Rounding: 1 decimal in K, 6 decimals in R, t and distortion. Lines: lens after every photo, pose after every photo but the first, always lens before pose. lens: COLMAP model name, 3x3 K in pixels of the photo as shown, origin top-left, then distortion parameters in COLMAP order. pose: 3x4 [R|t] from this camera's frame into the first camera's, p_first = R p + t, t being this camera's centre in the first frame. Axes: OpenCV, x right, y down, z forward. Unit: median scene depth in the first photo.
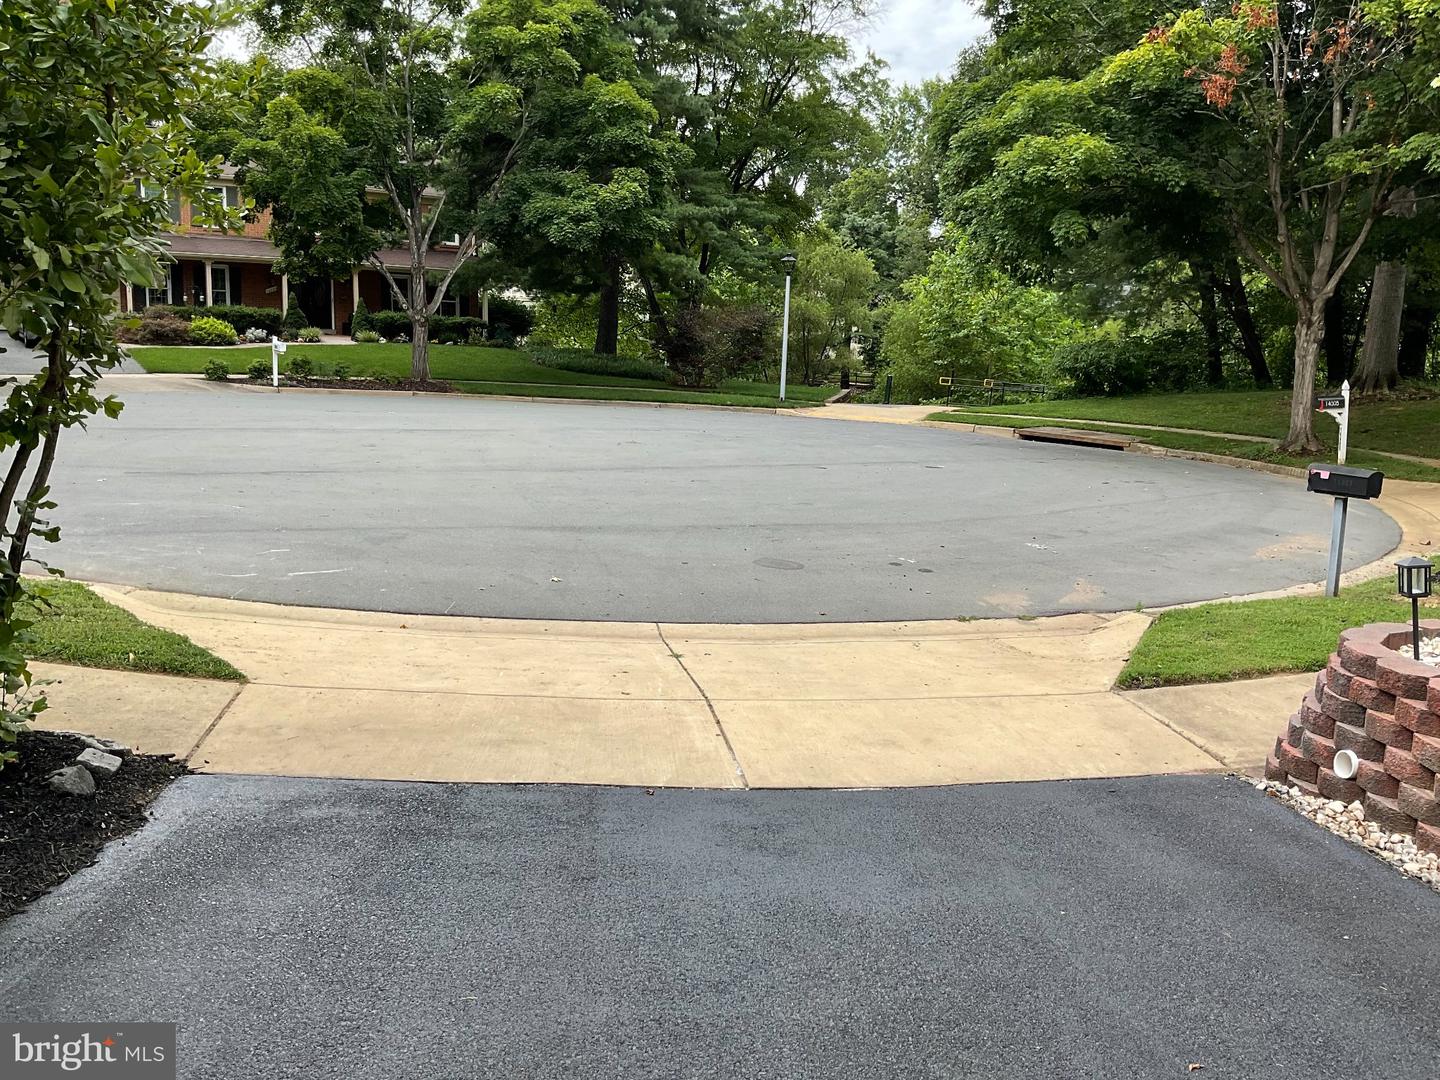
lens RADIAL K [[1220.0, 0, 719.8], [0, 1220.0, 542.7], [0, 0, 1]] dist [0.057917, -0.002000]
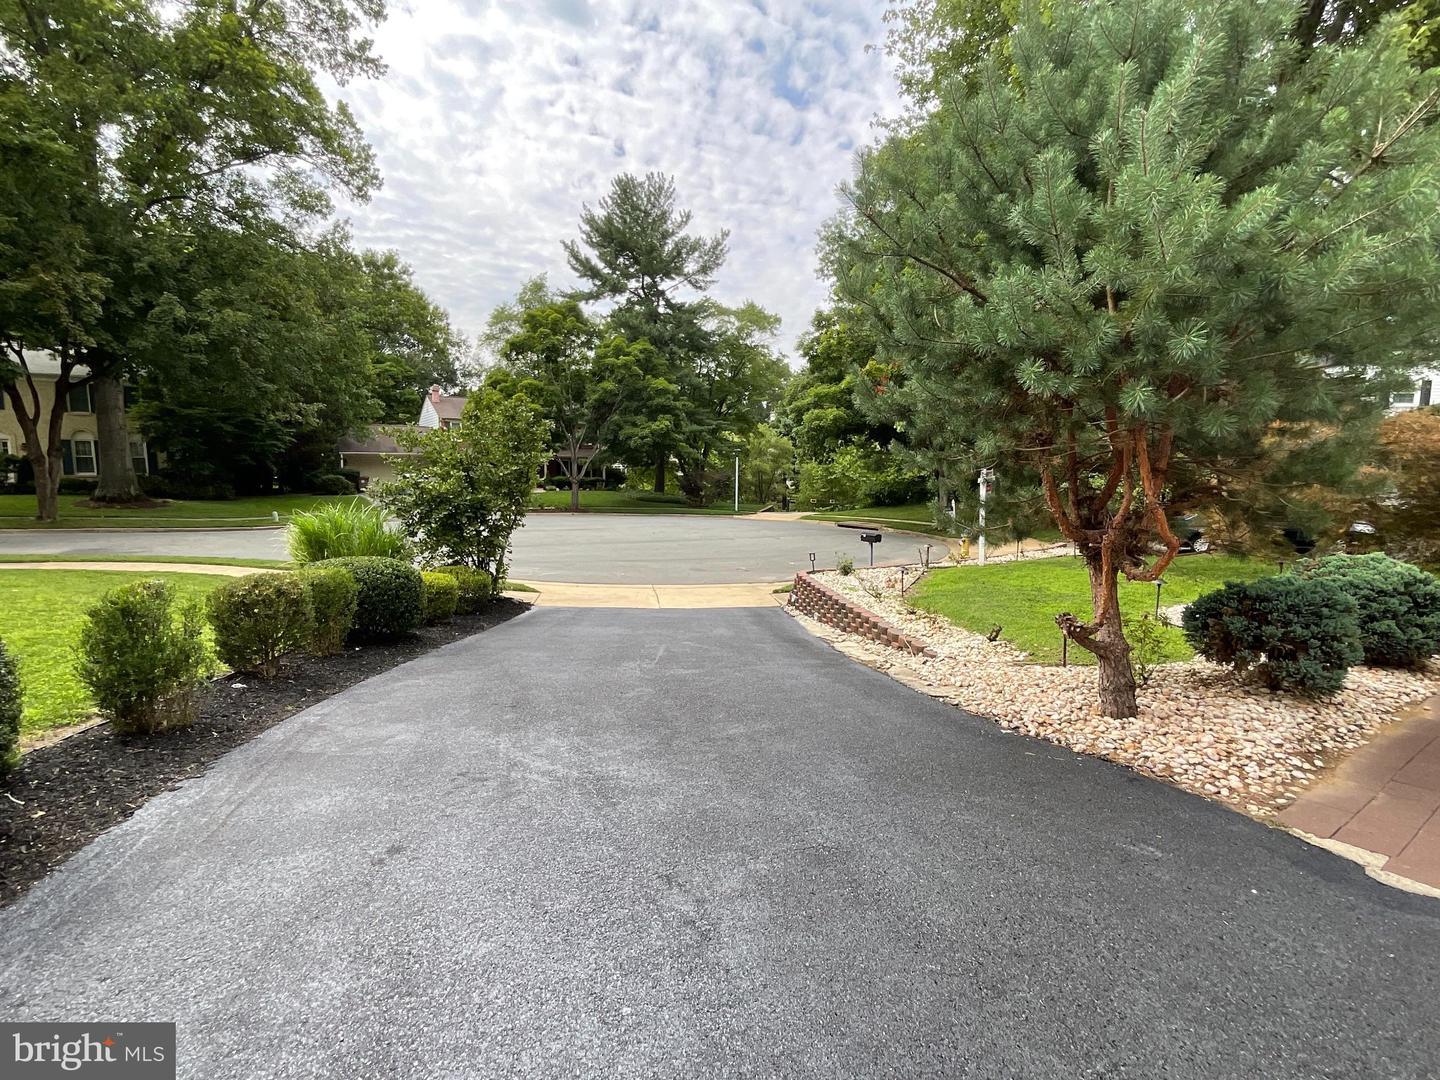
lens RADIAL K [[631.0, 0, 719.2], [0, 631.0, 538.2], [0, 0, 1]] dist [0.000487, 0.000011]
pose [[0.999572, -0.026859, -0.011583, 0.031902], [0.025954, 0.997047, -0.072274, 0.014299], [0.013490, 0.071943, 0.997318, -0.149970]]
